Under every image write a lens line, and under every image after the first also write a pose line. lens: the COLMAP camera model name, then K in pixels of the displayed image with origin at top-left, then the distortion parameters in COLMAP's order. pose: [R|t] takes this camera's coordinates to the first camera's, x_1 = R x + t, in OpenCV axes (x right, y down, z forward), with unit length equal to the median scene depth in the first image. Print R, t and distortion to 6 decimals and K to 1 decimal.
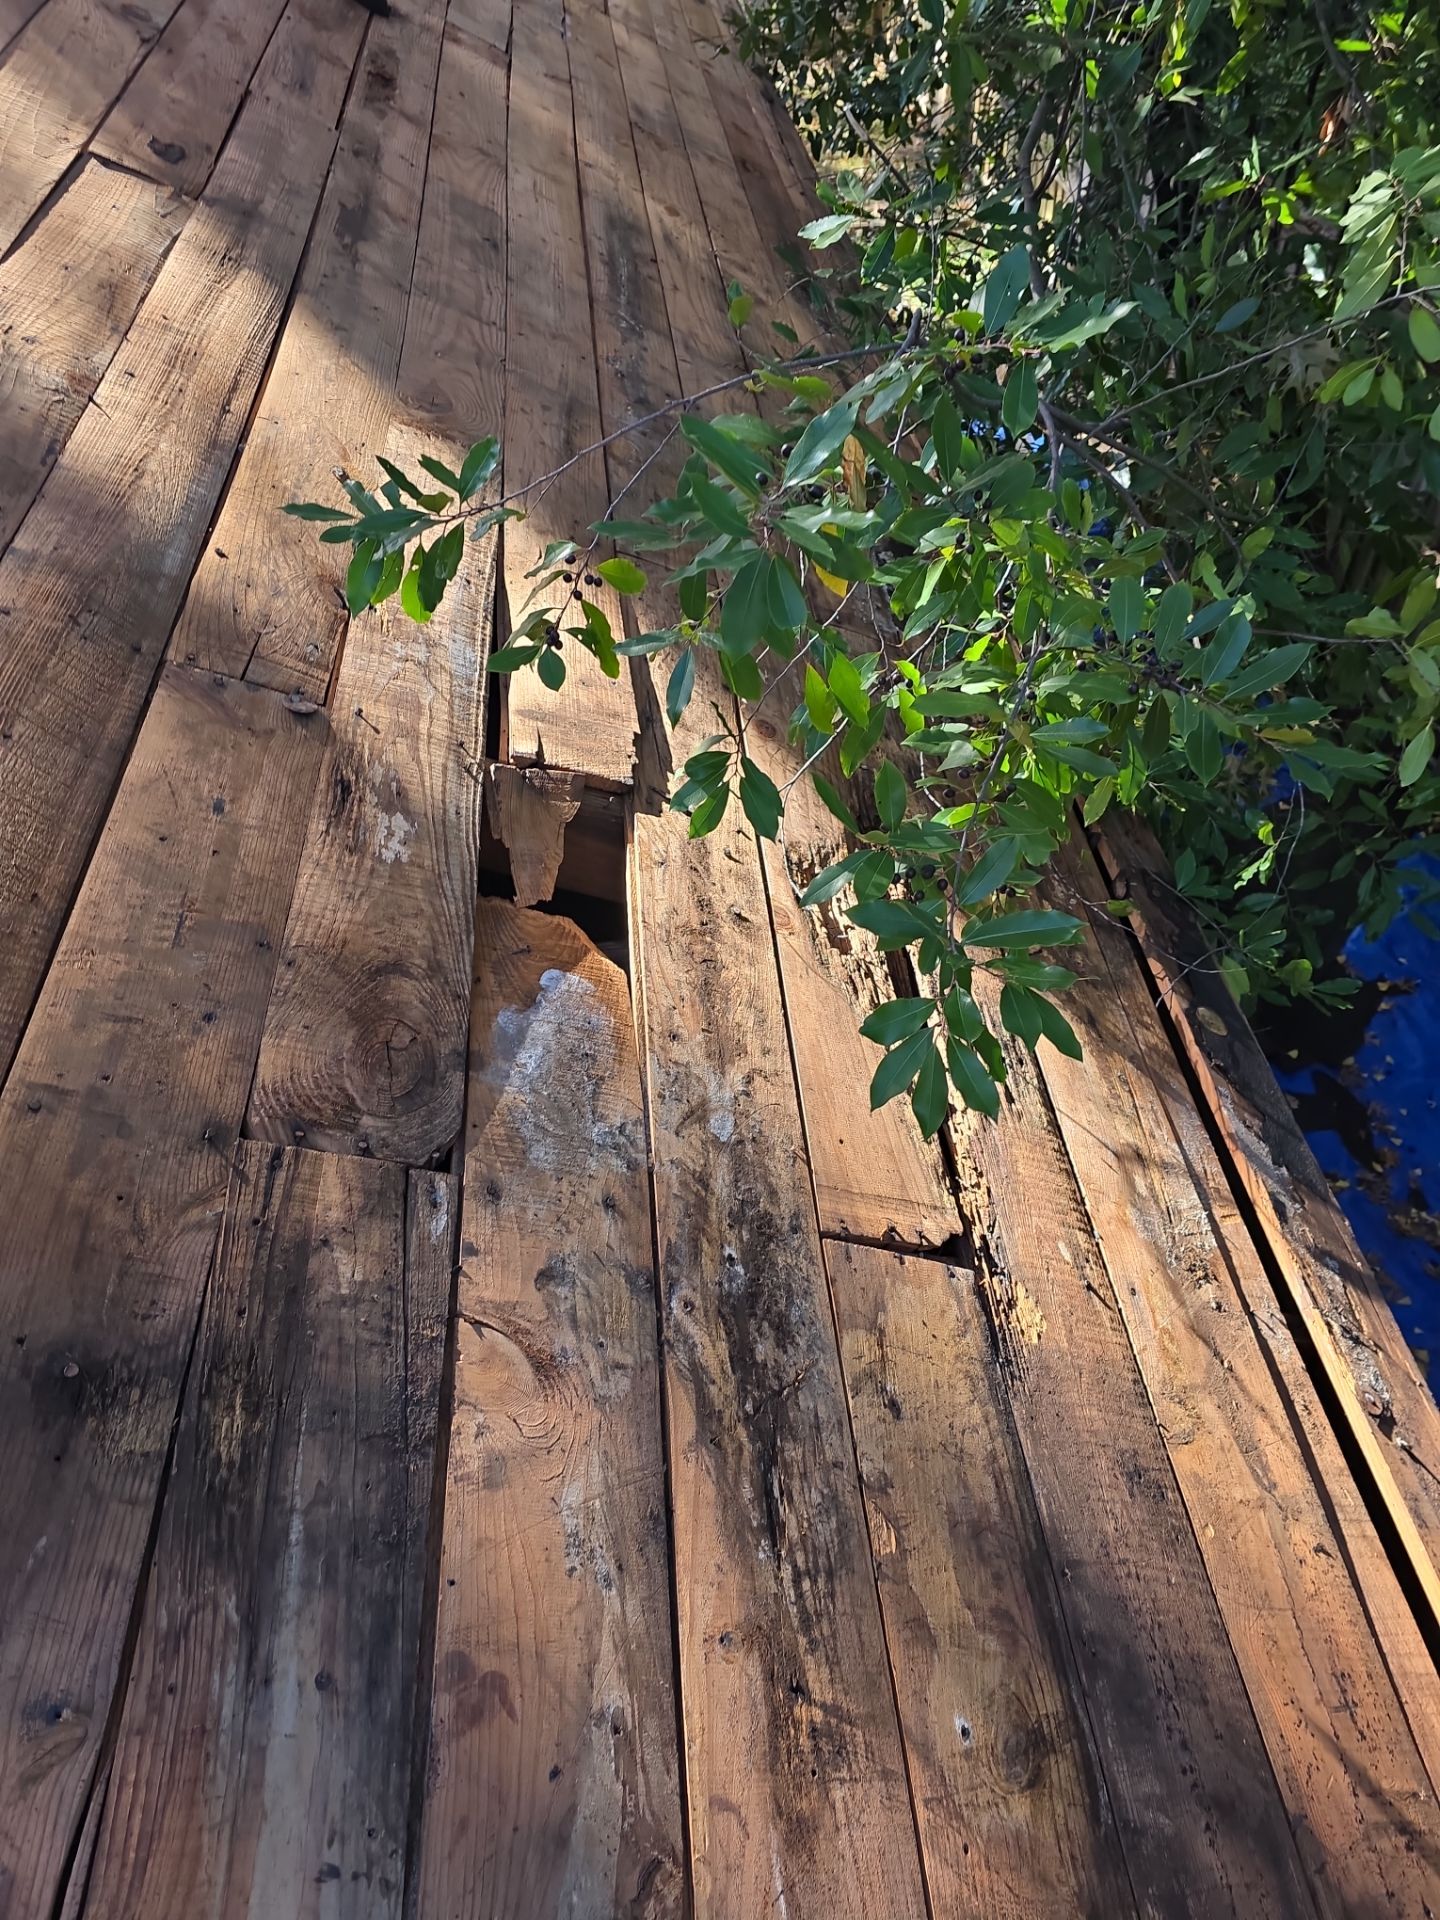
lens RADIAL K [[1268.7, 0, 720.0], [0, 1268.7, 960.0], [0, 0, 1]] dist [0.063129, -0.057585]
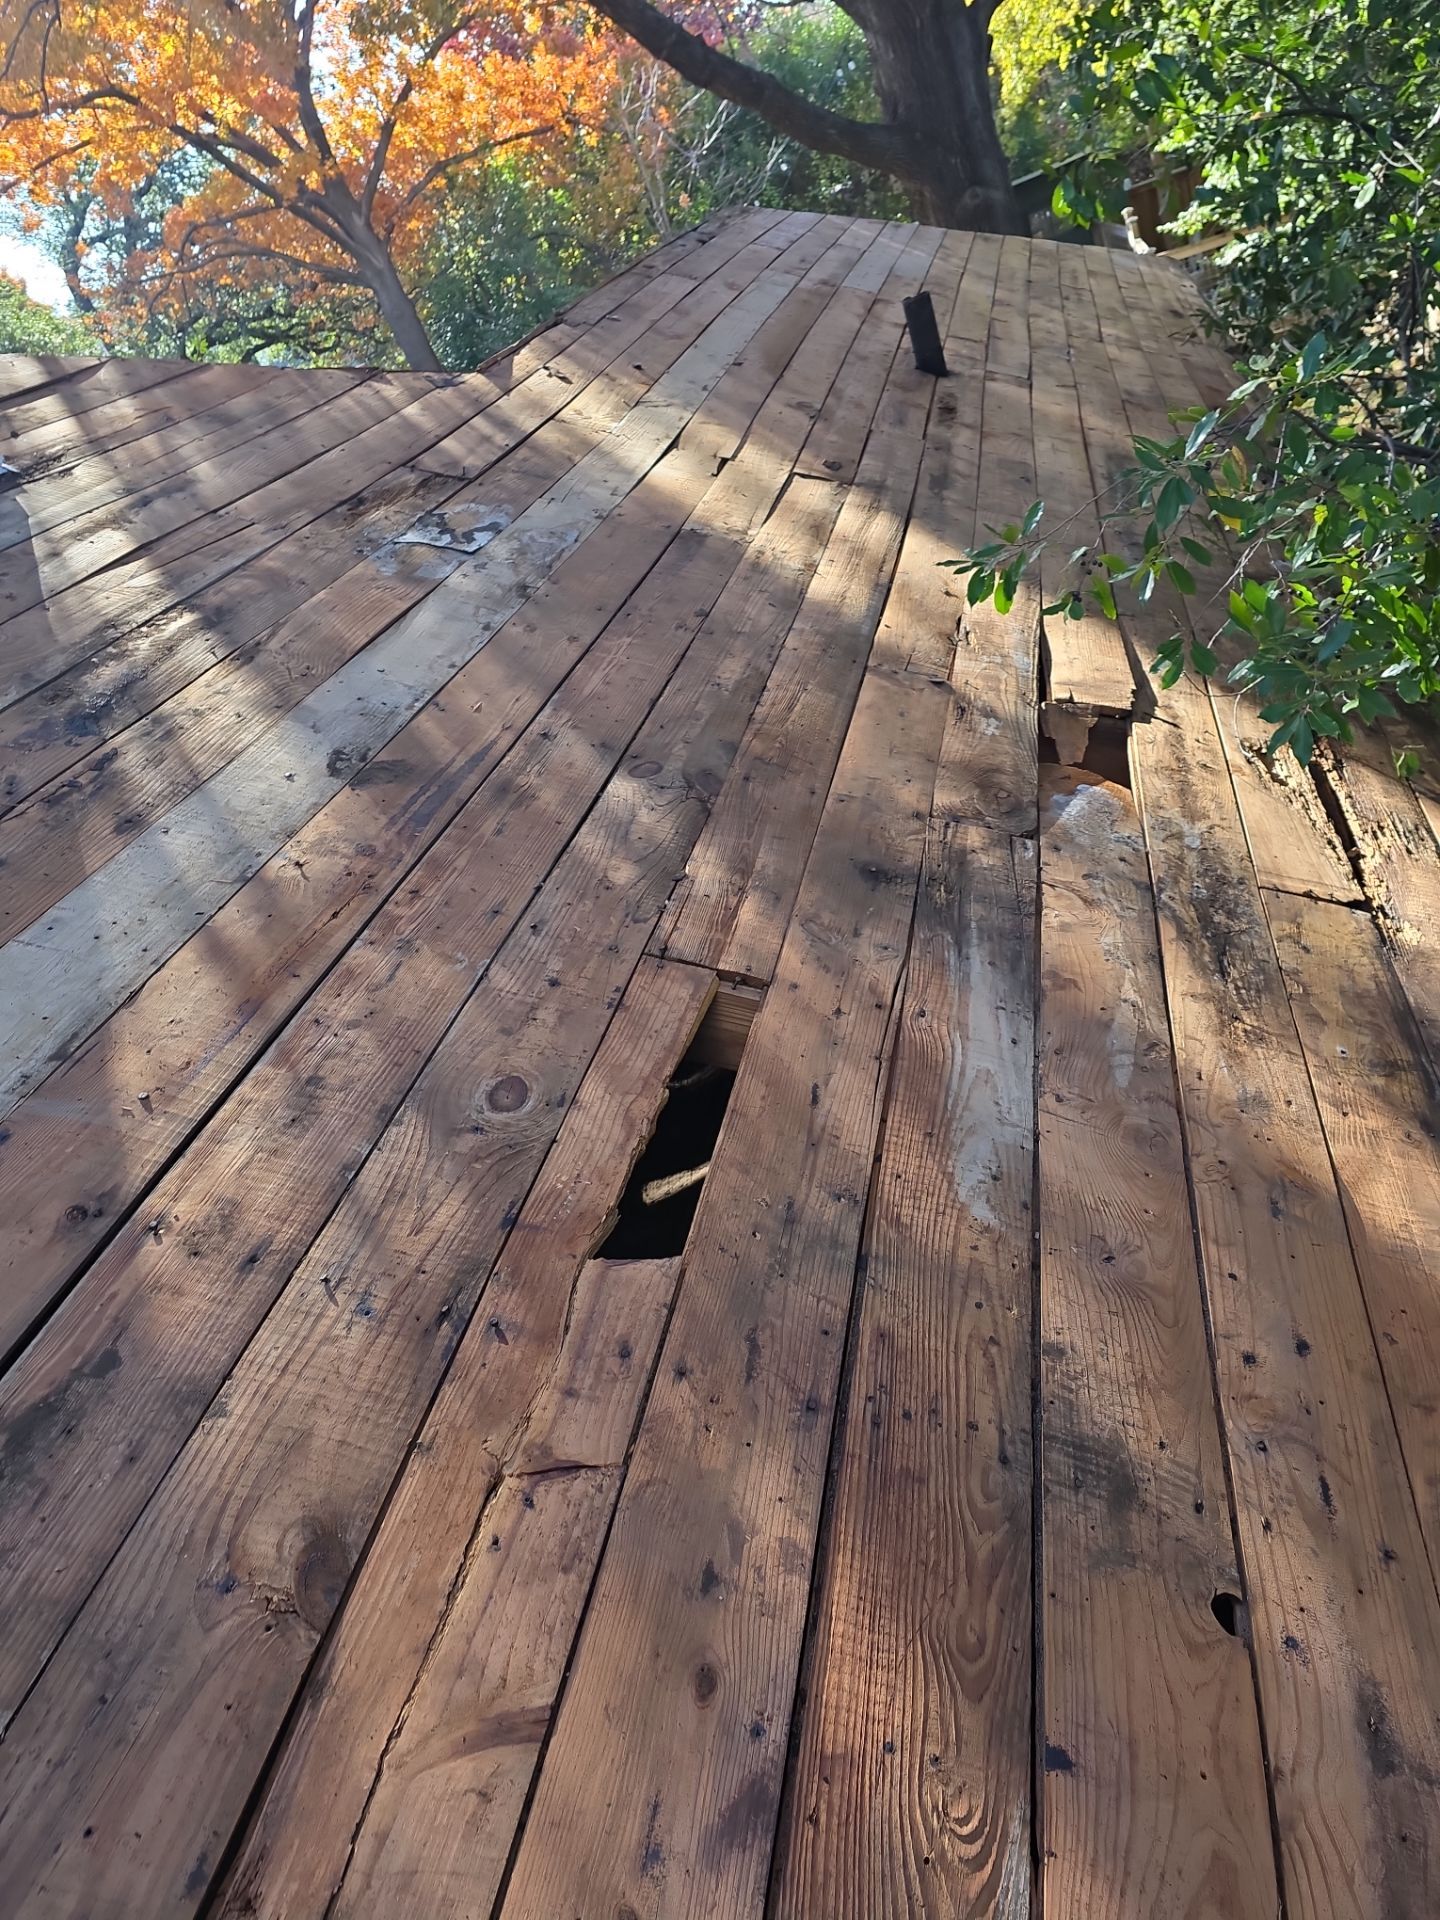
lens RADIAL K [[1268.7, 0, 720.0], [0, 1268.7, 960.0], [0, 0, 1]] dist [0.063129, -0.057585]
pose [[0.914893, -0.082128, -0.395255, 0.083000], [-0.009321, 0.974529, -0.224069, 0.648049], [0.403589, 0.208684, 0.890824, -0.714517]]
